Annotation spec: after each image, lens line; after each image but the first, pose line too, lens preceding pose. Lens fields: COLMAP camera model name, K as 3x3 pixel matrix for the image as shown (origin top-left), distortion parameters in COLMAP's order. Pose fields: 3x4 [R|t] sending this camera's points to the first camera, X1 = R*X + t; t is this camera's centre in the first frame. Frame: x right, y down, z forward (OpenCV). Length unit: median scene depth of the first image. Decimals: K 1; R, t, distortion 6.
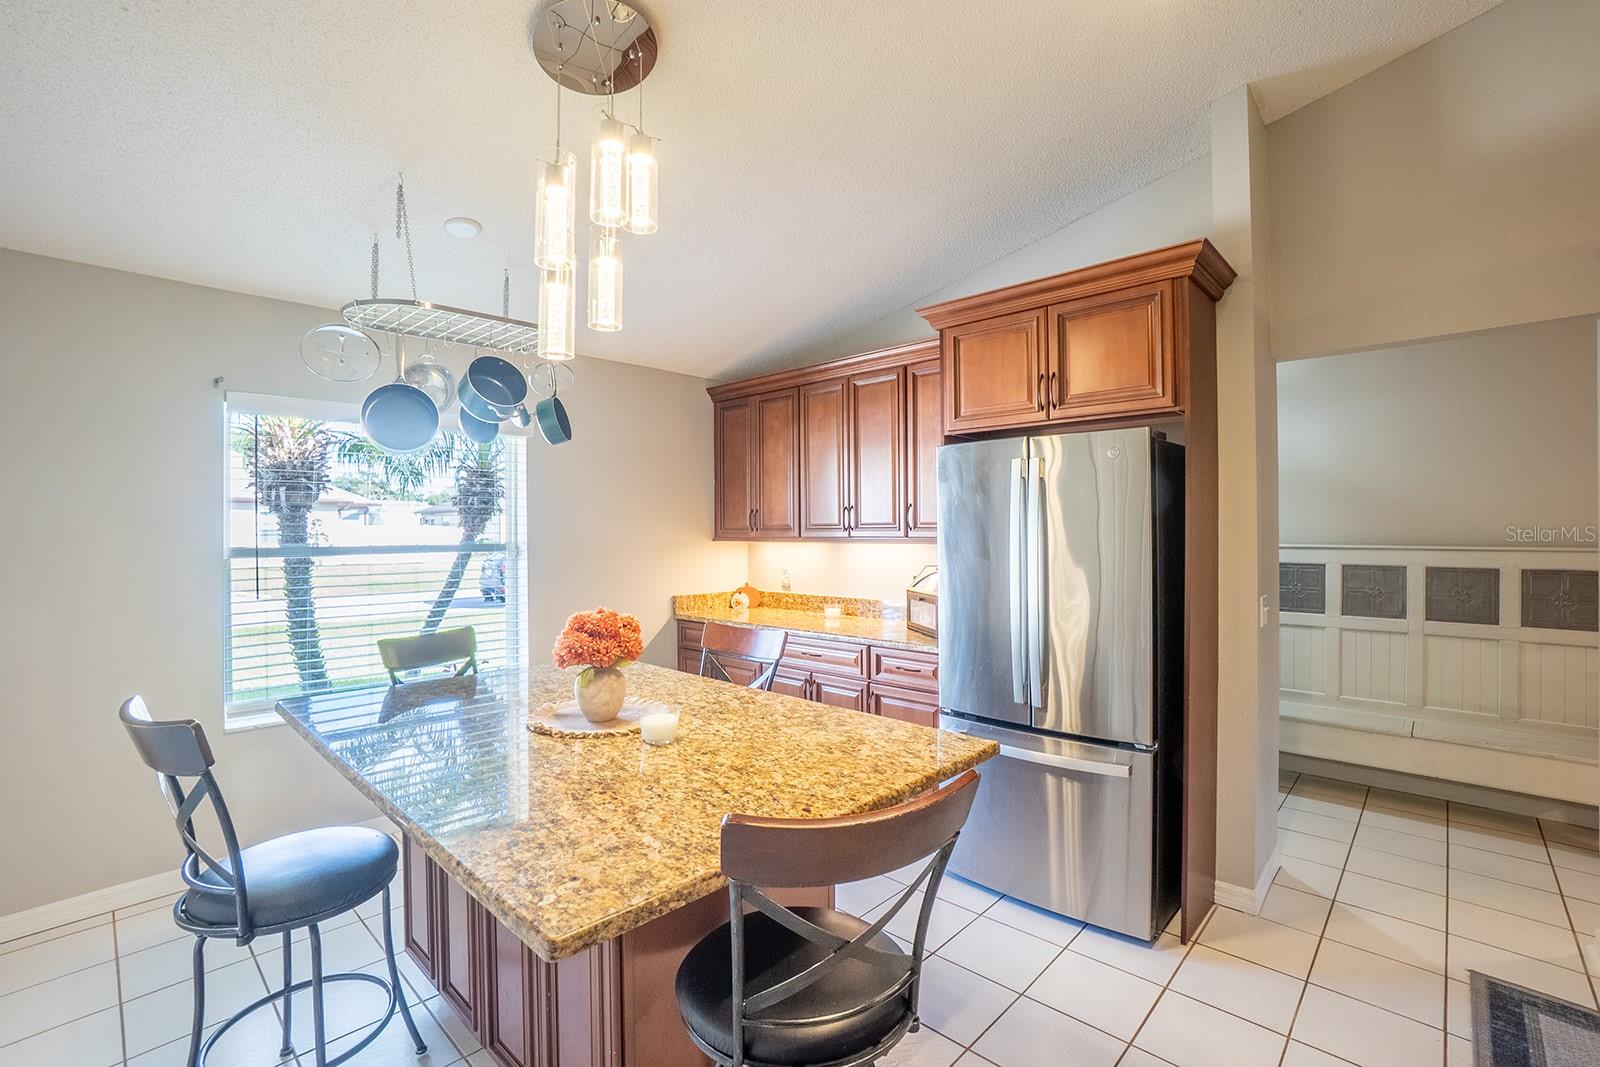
lens RADIAL K [[708.4, 0, 796.8], [0, 708.4, 527.3], [0, 0, 1]] dist [-0.064986, 0.023527]
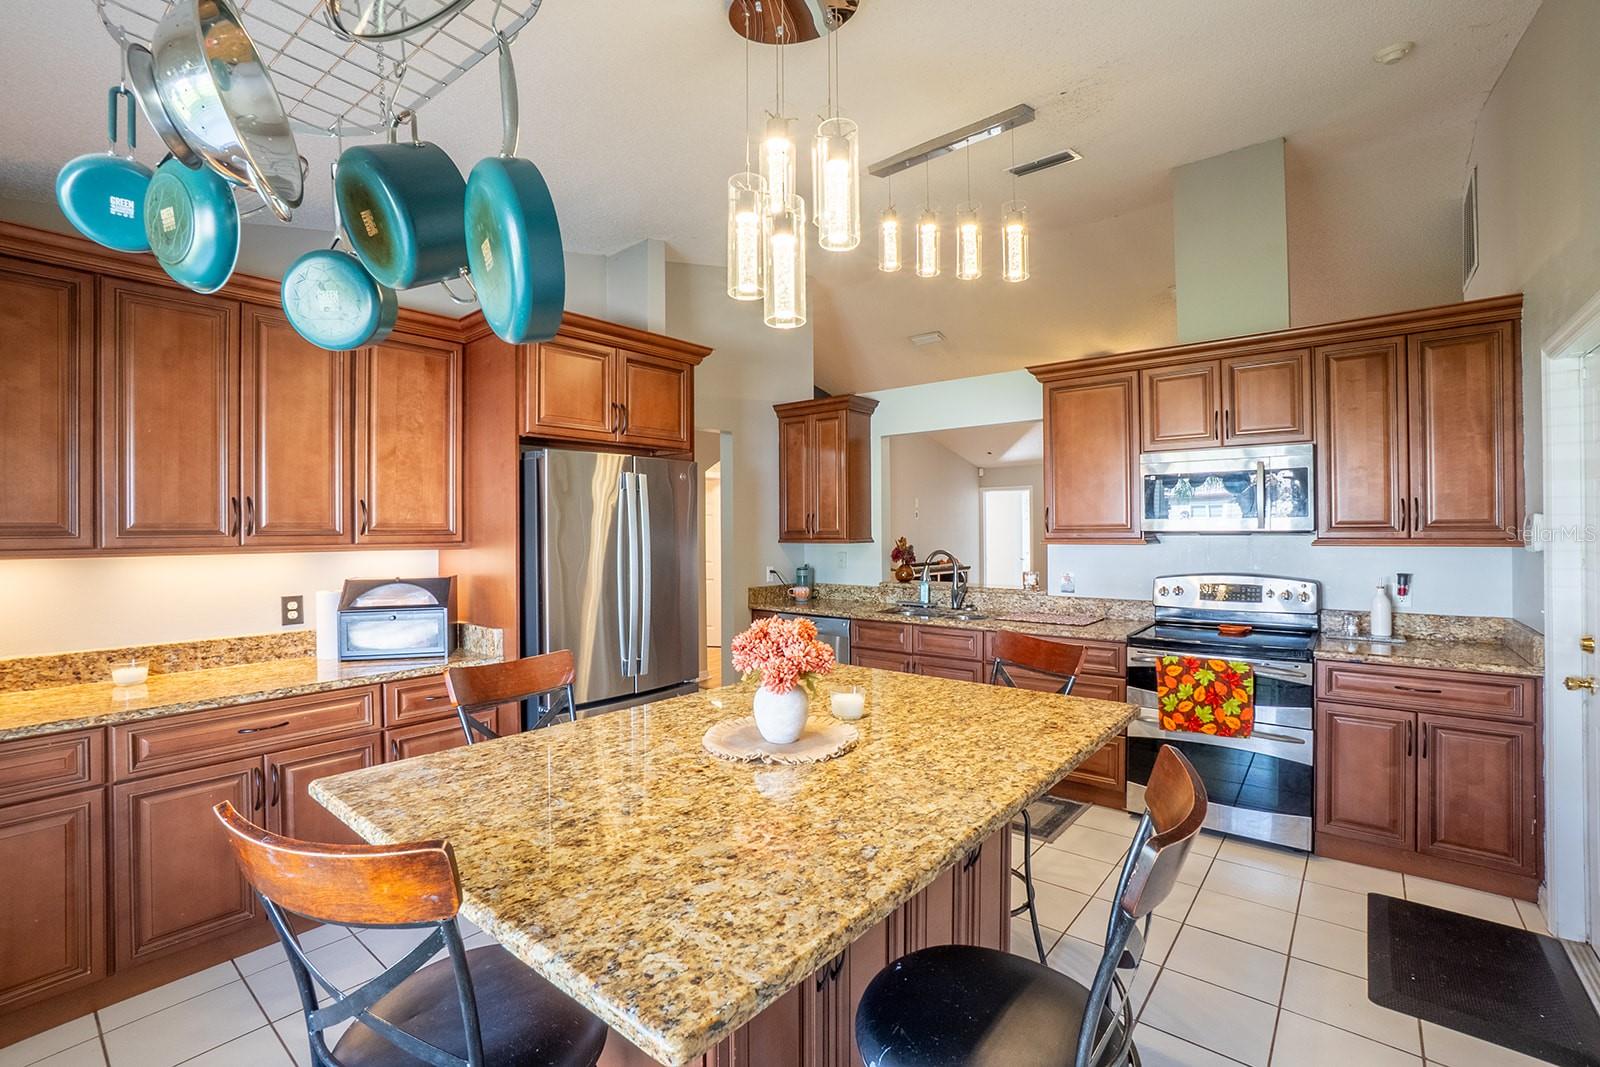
lens RADIAL K [[708.4, 0, 796.8], [0, 708.4, 527.3], [0, 0, 1]] dist [-0.064986, 0.023527]
pose [[-0.073594, 0.010614, 0.997232, -1.230134], [0.003700, 0.999939, -0.010370, 0.013262], [-0.997281, 0.002926, -0.073629, 1.095715]]
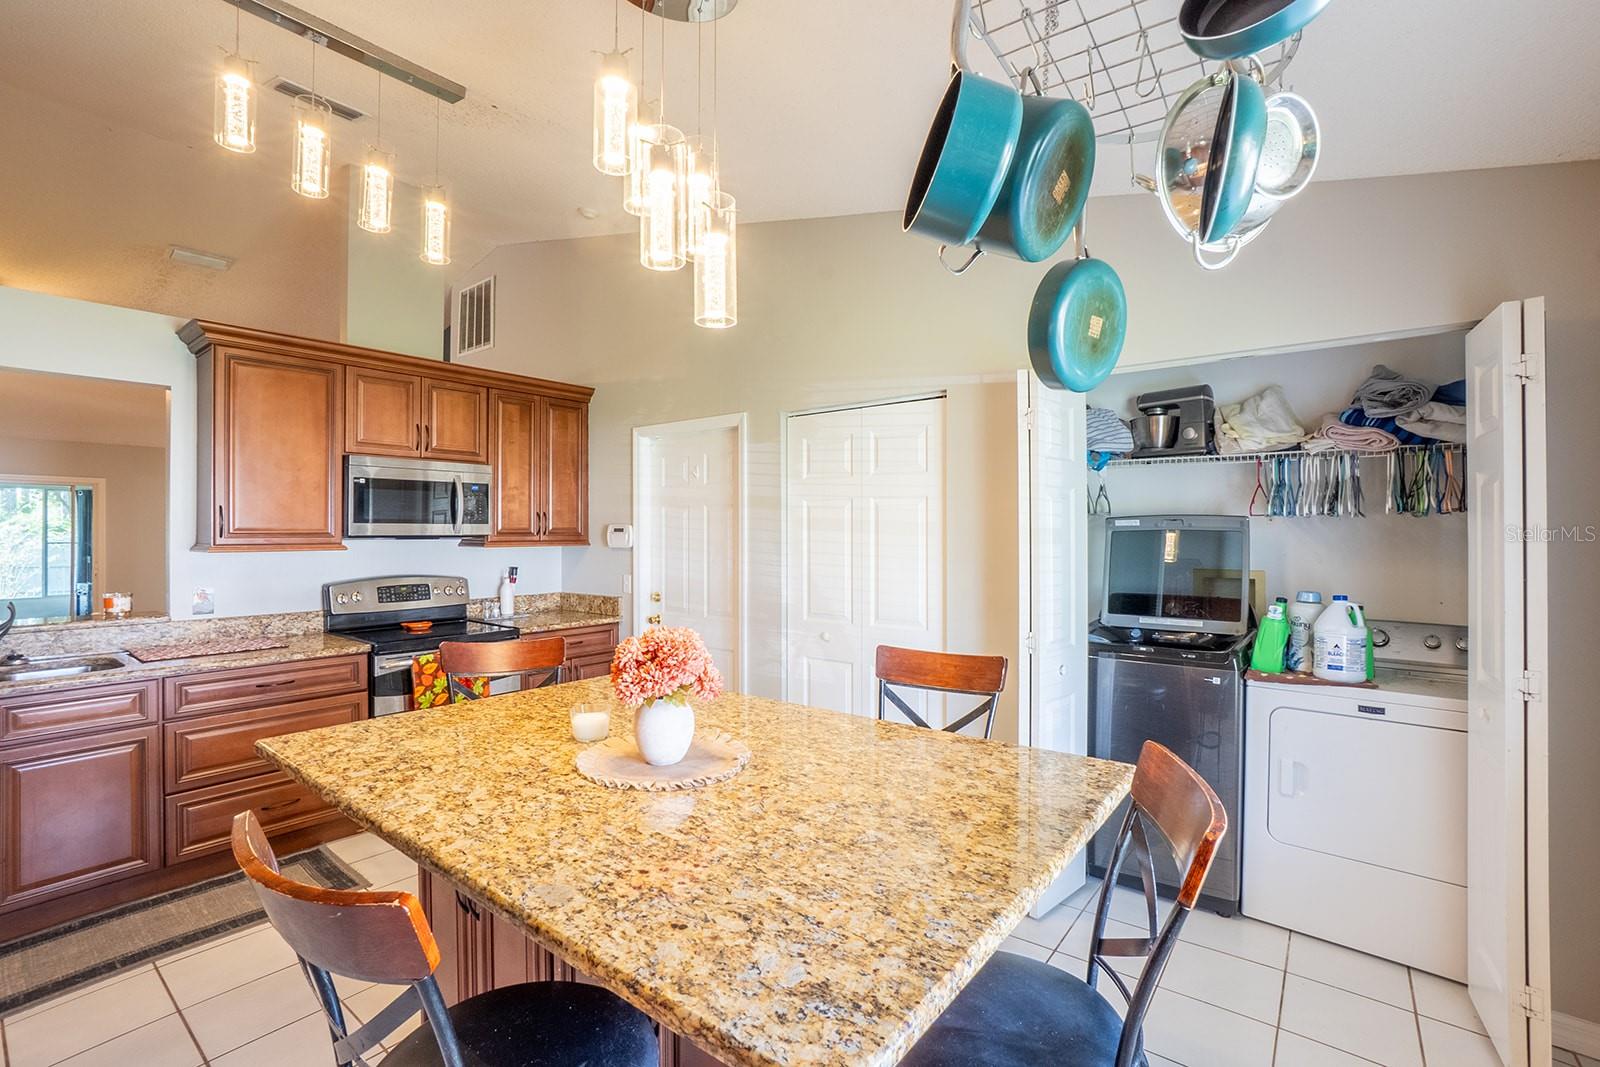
lens RADIAL K [[708.4, 0, 796.8], [0, 708.4, 527.3], [0, 0, 1]] dist [-0.064986, 0.023527]
pose [[-0.995122, 0.006244, -0.098450, -0.369938], [0.007093, 0.999941, -0.008277, 0.009128], [0.098393, -0.008935, -0.995108, 1.918350]]
